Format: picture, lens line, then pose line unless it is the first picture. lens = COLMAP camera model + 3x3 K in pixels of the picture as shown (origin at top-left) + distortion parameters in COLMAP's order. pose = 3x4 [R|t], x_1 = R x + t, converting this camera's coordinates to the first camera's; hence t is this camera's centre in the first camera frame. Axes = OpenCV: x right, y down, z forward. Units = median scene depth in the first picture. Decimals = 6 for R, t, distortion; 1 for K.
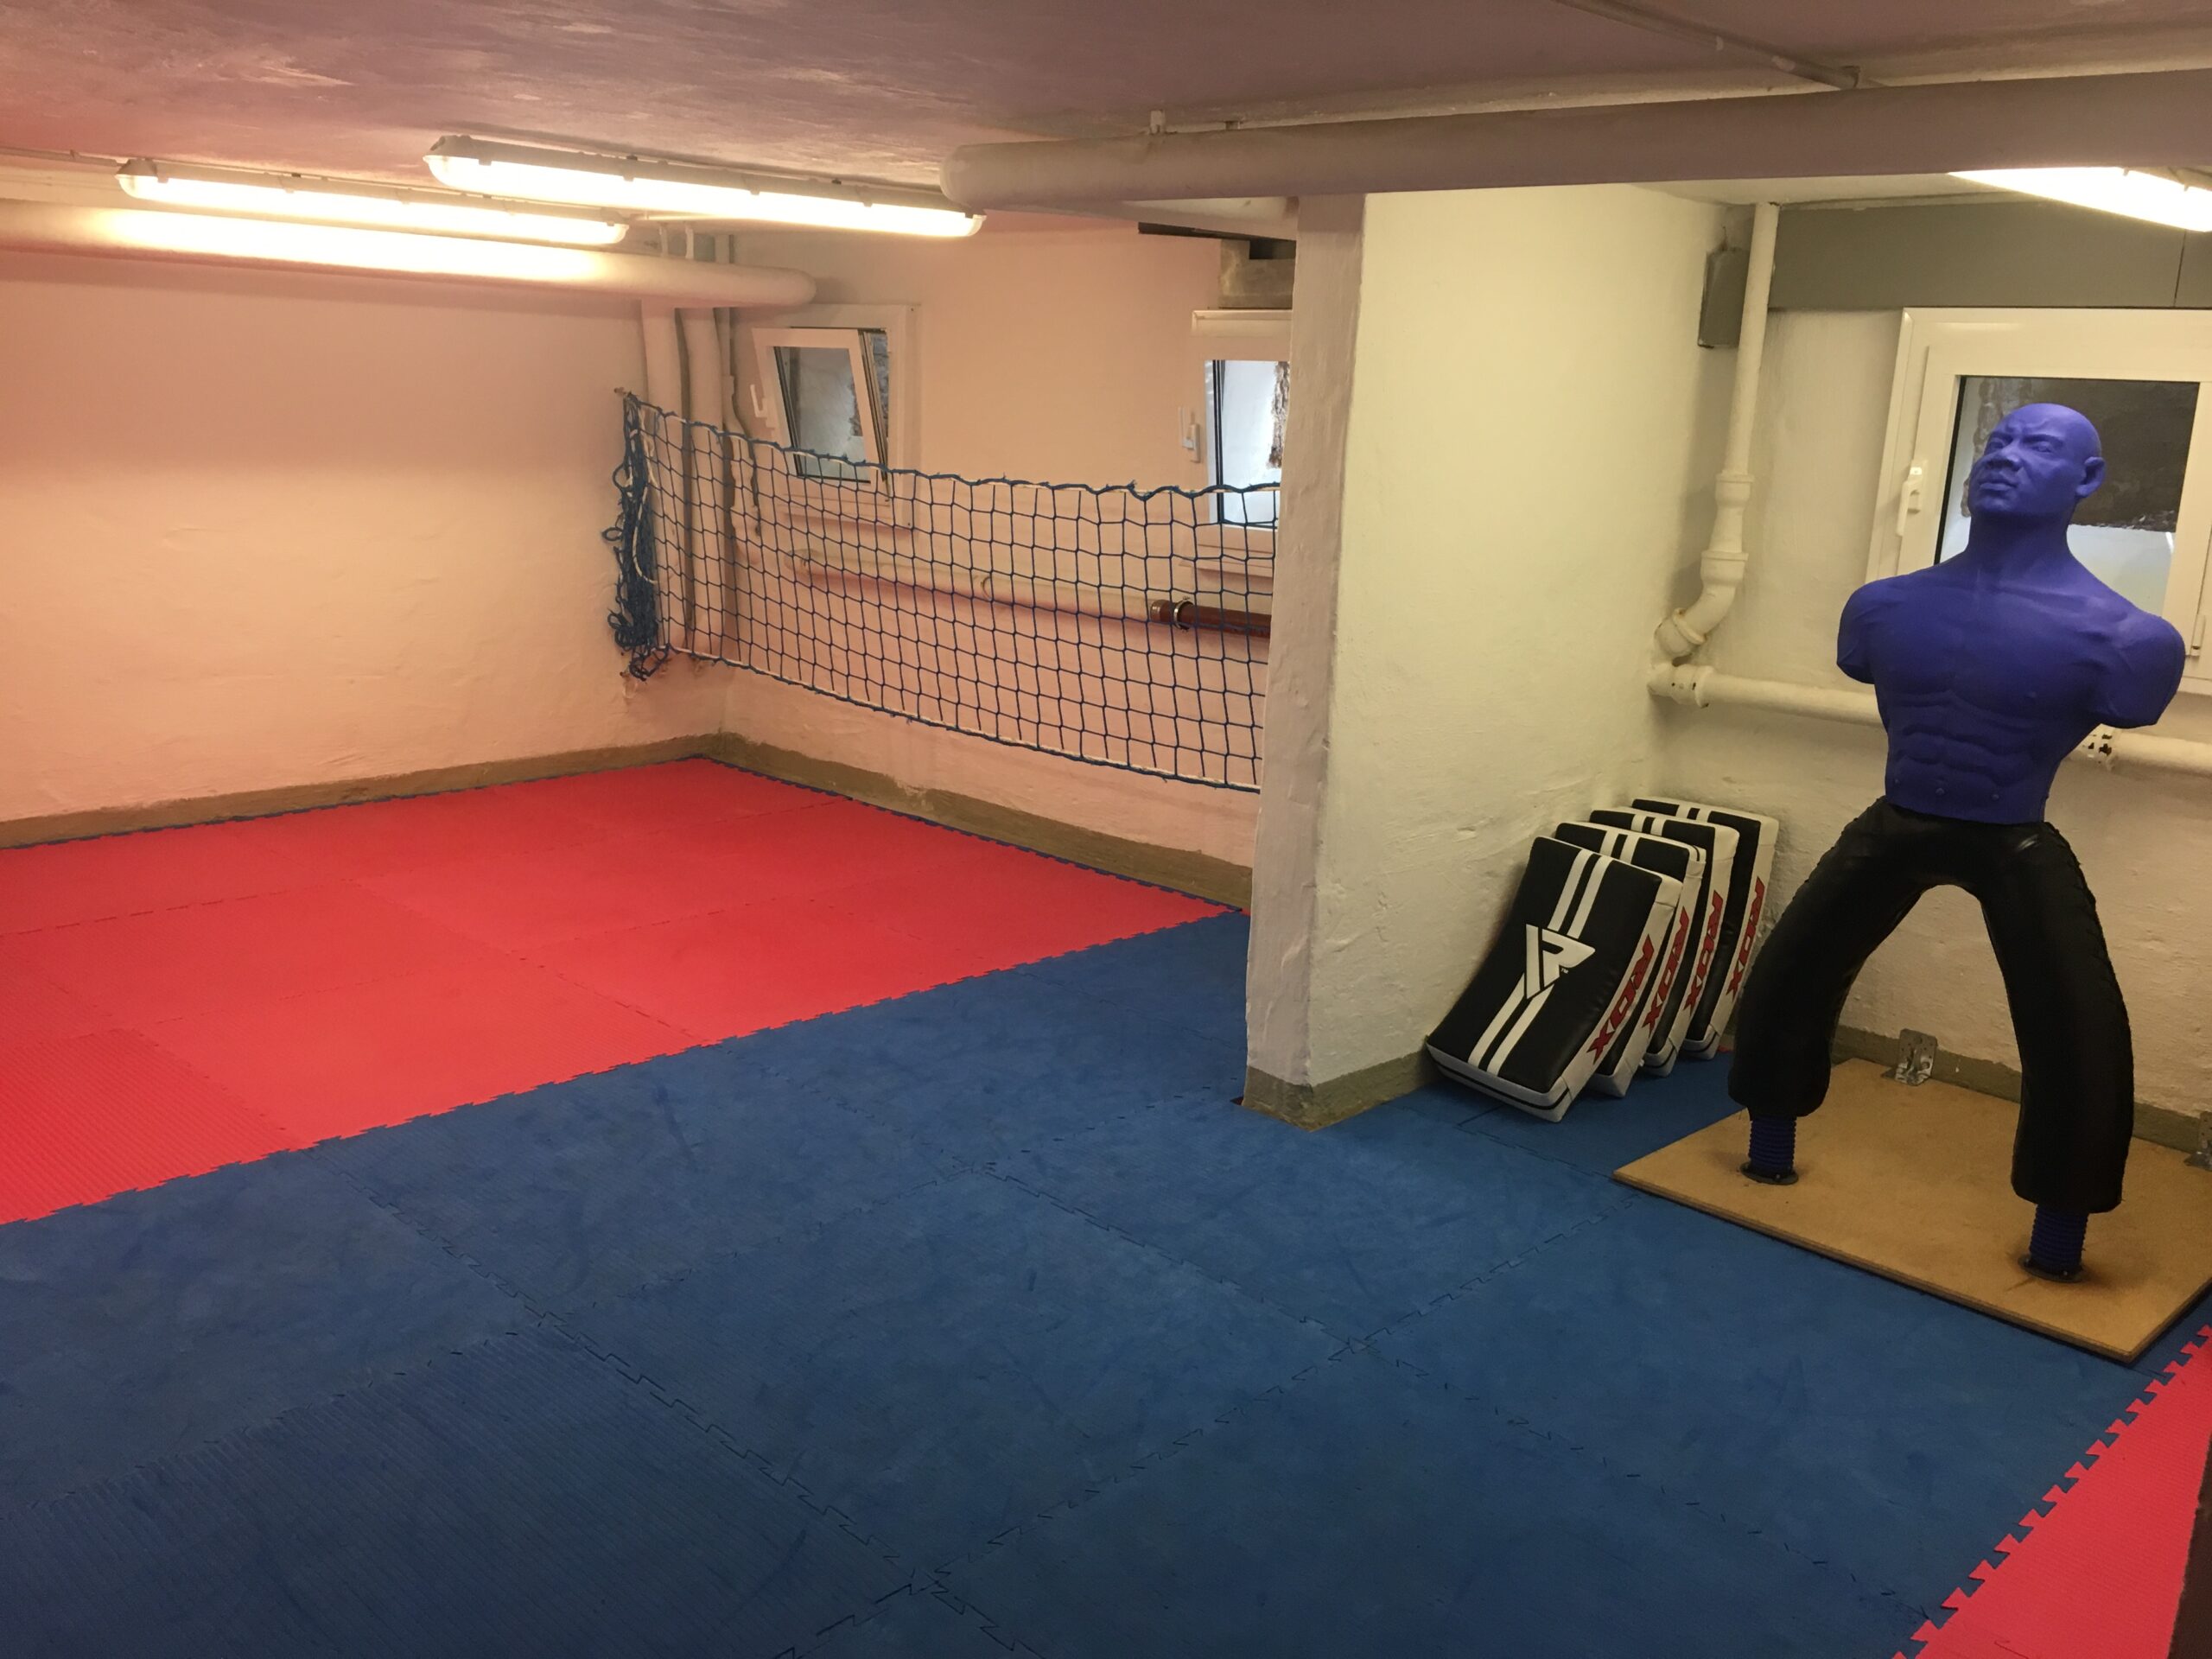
lens RADIAL K [[1890.0, 0, 1106.0], [0, 1890.0, 829.5], [0, 0, 1]] dist [0.089695, -0.119938]
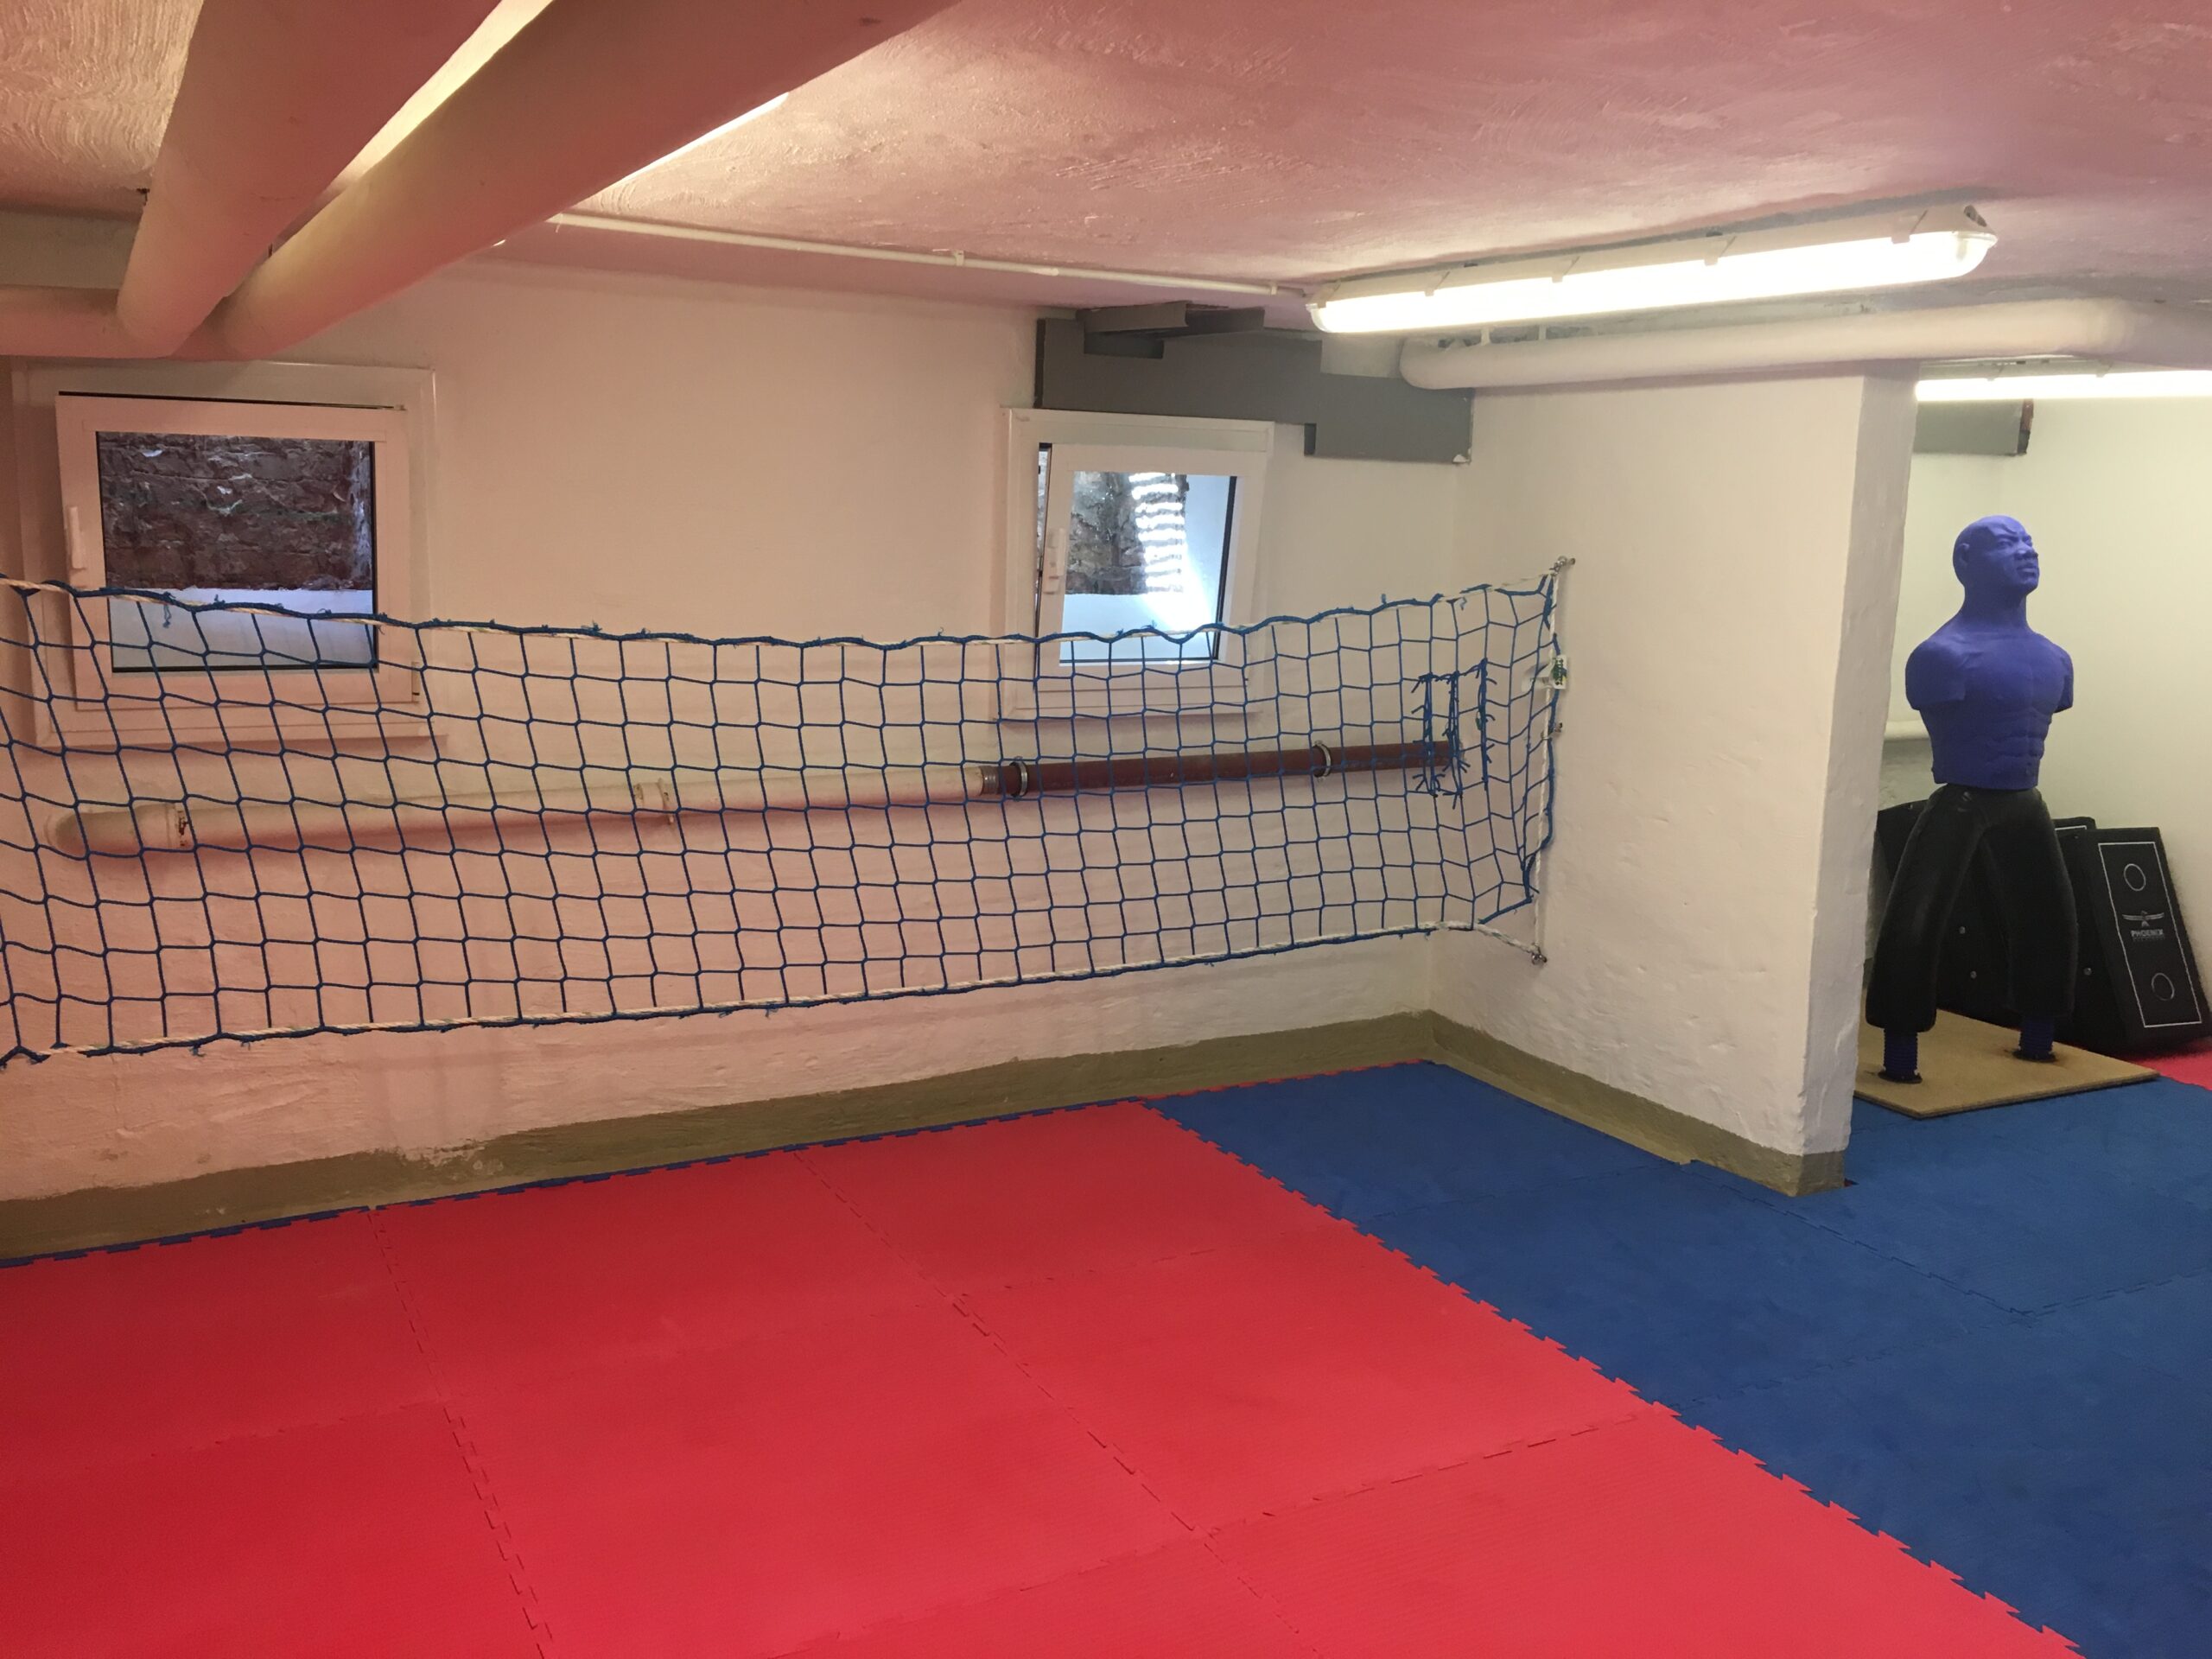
lens RADIAL K [[1905.1, 0, 1106.0], [0, 1905.1, 829.5], [0, 0, 1]] dist [0.085211, -0.115564]
pose [[0.308121, -0.186224, 0.932943, -0.629139], [0.209053, 0.969938, 0.124565, -0.163926], [-0.928094, 0.156653, 0.337789, 0.605562]]
